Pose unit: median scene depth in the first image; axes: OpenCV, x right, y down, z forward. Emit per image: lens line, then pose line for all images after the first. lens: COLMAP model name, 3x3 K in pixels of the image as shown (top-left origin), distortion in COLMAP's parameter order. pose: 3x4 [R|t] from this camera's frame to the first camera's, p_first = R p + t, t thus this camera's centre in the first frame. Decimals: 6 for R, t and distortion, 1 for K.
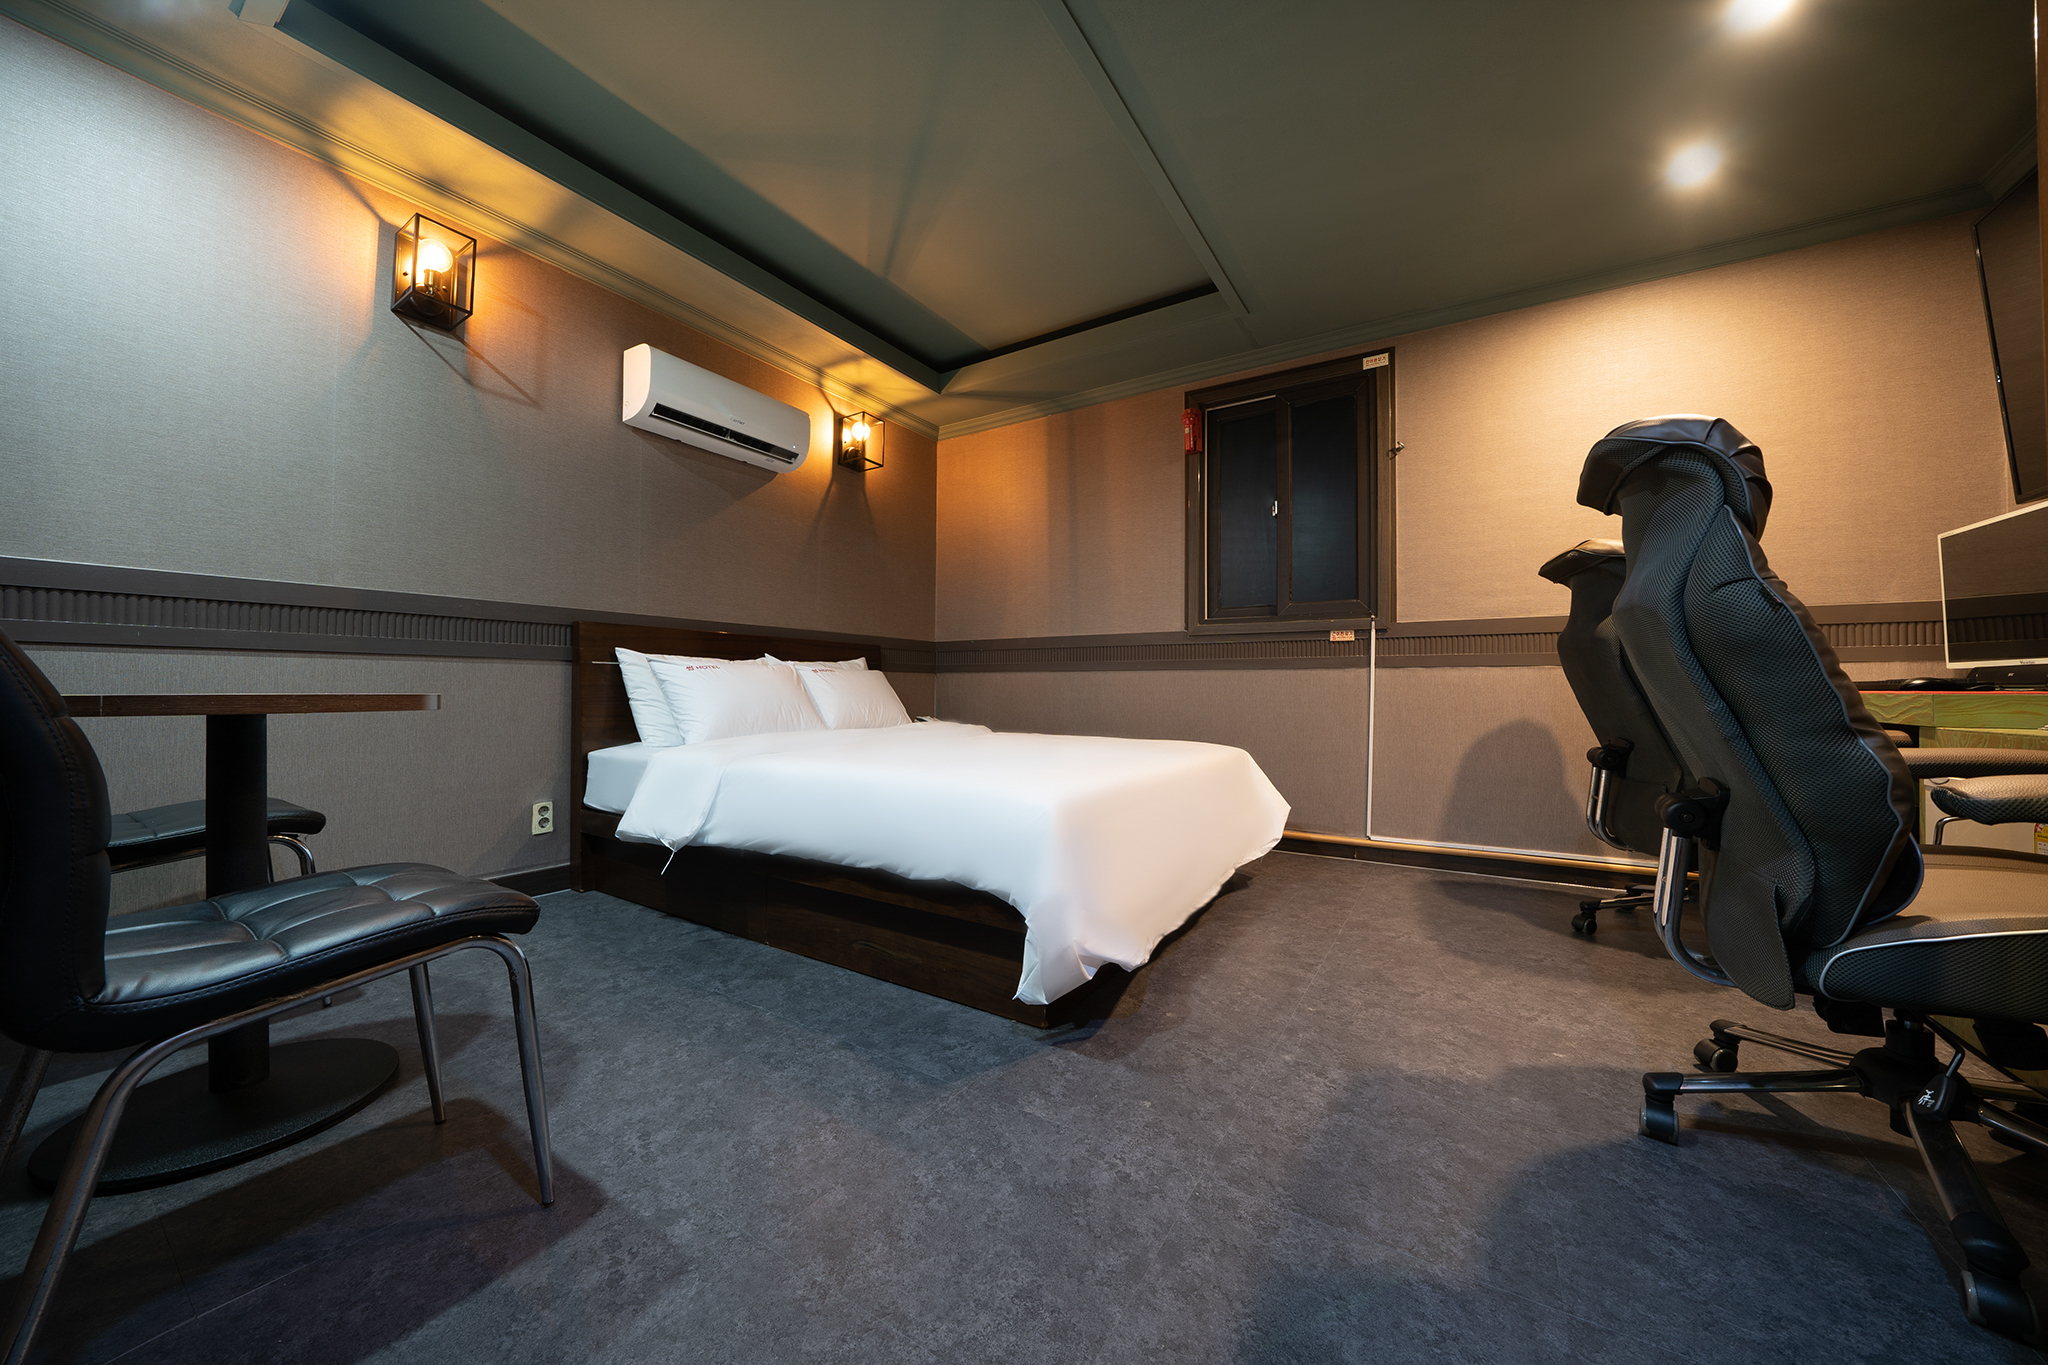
lens RADIAL K [[706.5, 0, 1016.4], [0, 706.5, 691.5], [0, 0, 1]] dist [-0.026457, 0.002121]
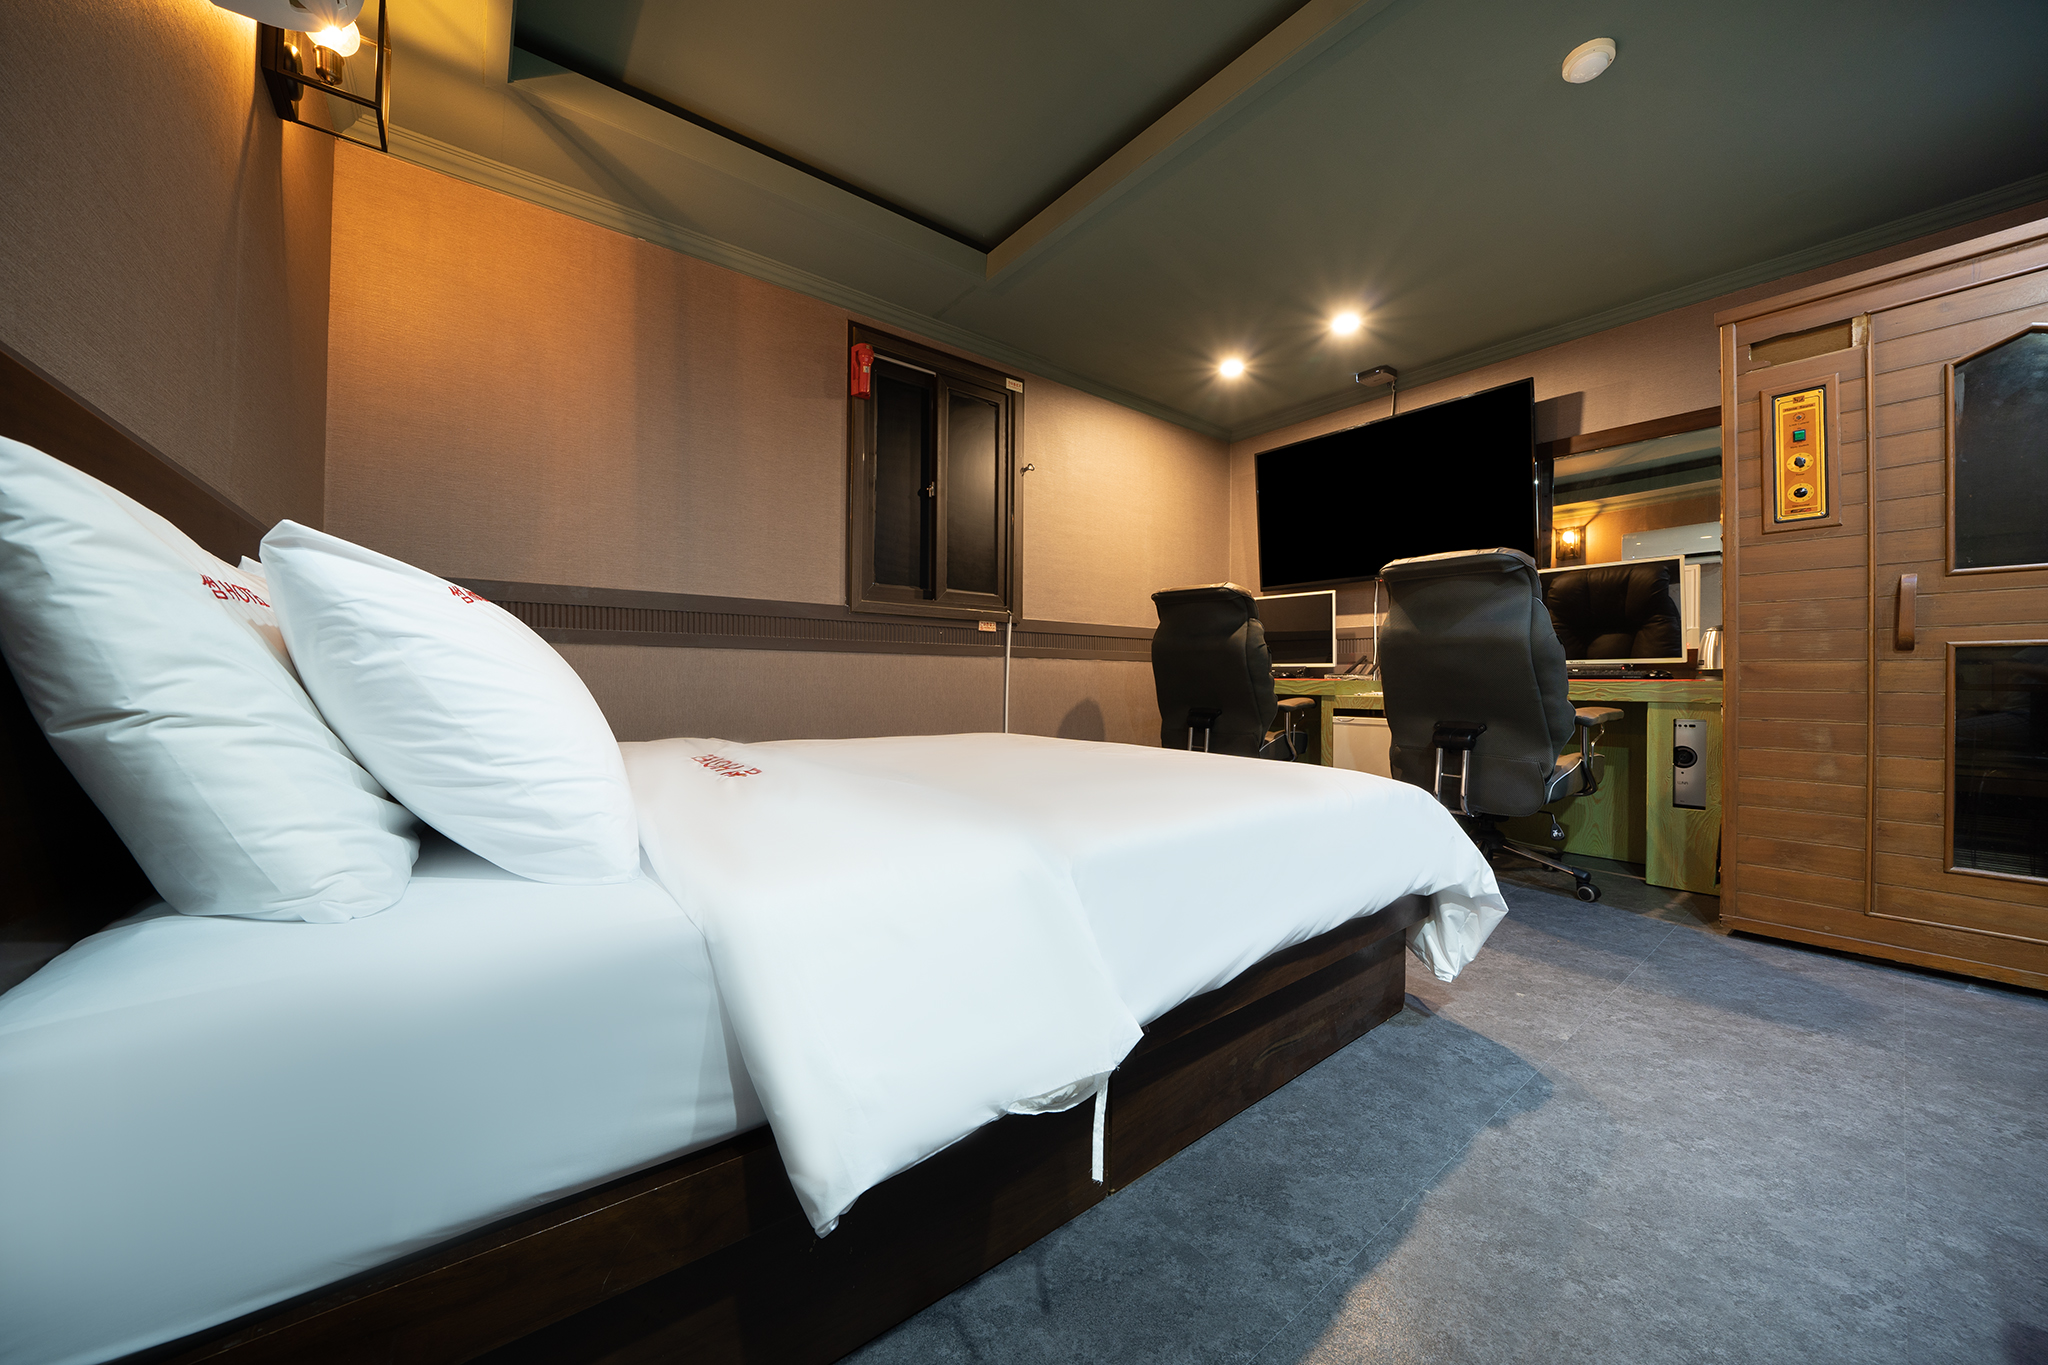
lens RADIAL K [[706.5, 0, 1016.0], [0, 706.5, 692.4], [0, 0, 1]] dist [-0.026457, 0.002121]
pose [[0.332484, -0.019048, 0.942916, -0.712412], [-0.002836, 0.999771, 0.021196, -0.001491], [-0.943105, -0.009721, 0.332354, 0.773932]]
